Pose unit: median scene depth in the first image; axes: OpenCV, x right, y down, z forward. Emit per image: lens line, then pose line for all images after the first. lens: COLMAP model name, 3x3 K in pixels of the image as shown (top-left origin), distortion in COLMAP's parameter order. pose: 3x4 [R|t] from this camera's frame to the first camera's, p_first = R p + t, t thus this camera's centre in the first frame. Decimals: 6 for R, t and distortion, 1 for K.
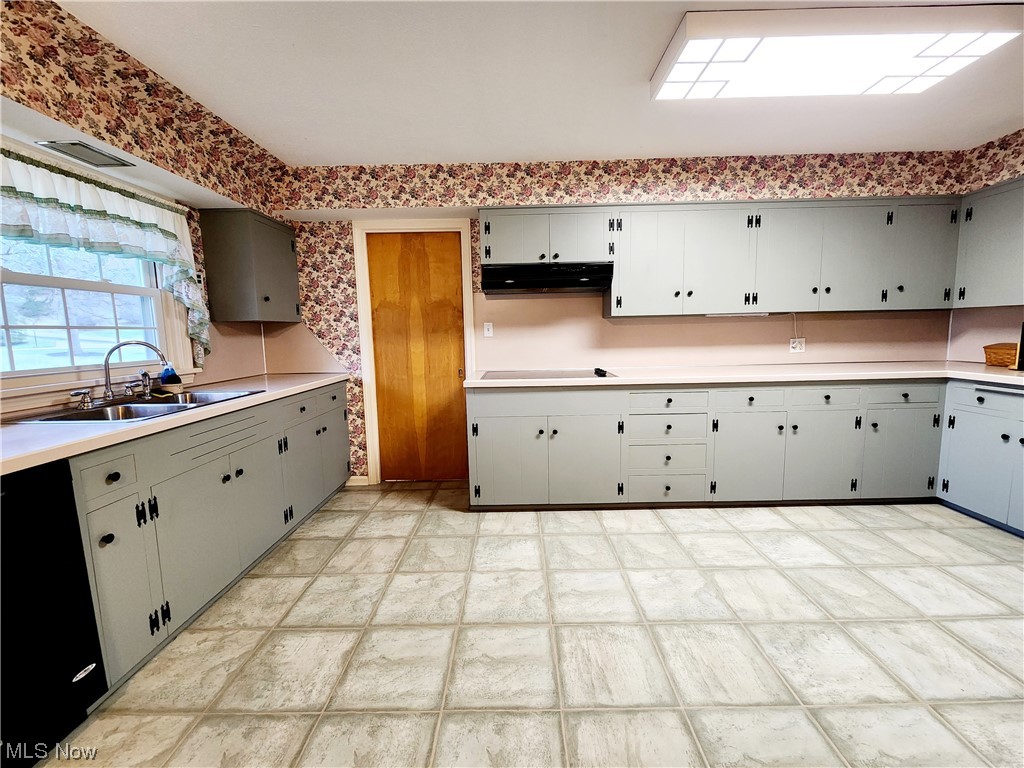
lens RADIAL K [[419.0, 0, 511.6], [0, 419.0, 379.7], [0, 0, 1]] dist [-0.004787, -0.000392]
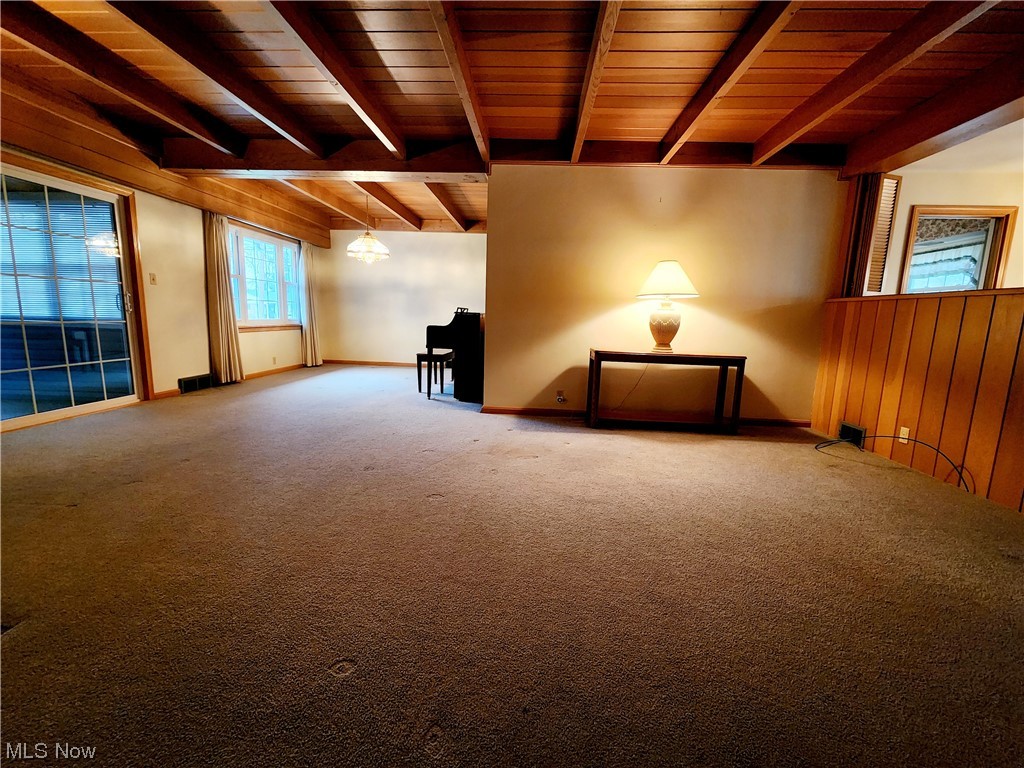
lens RADIAL K [[419.0, 0, 513.3], [0, 419.0, 379.0], [0, 0, 1]] dist [-0.004787, -0.000392]
pose [[-0.998963, -0.010810, 0.044220, 1.307521], [0.001439, 0.963413, 0.268016, -0.326979], [-0.045499, 0.267802, -0.962399, 3.202372]]
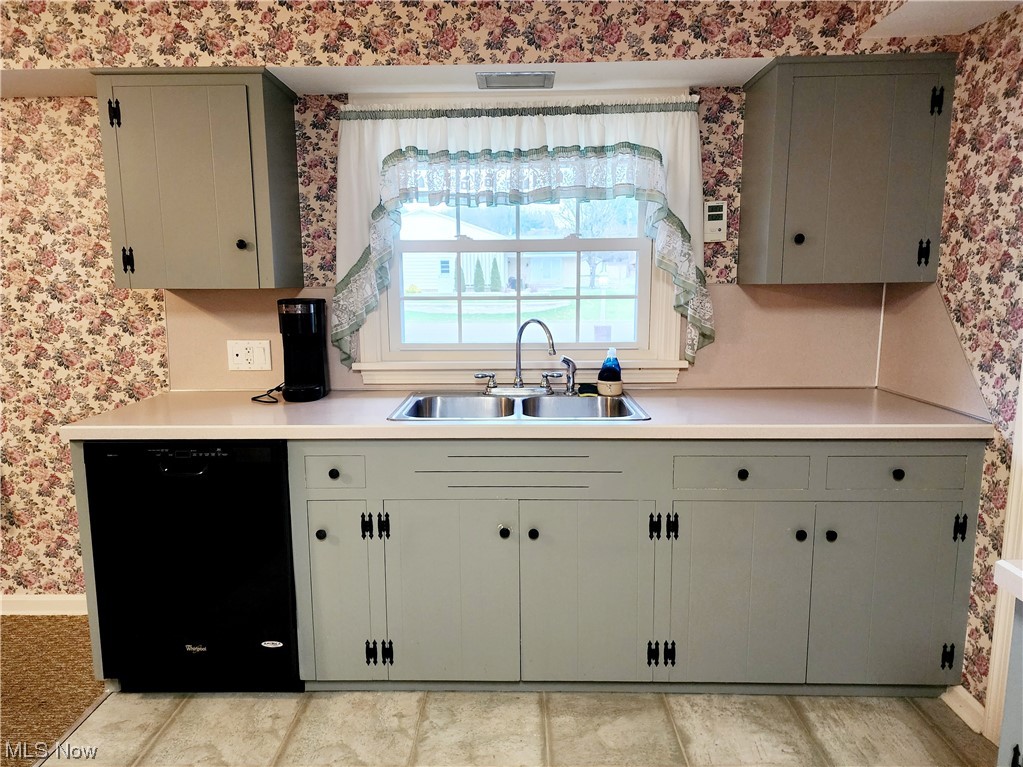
lens RADIAL K [[689.3, 0, 507.6], [0, 689.3, 390.5], [0, 0, 1]] dist [0.033561, -0.009088]
pose [[-0.006992, 0.174978, -0.984547, 0.303302], [-0.107650, 0.978718, 0.174707, -0.150829], [0.994164, 0.107208, 0.011993, 0.809387]]
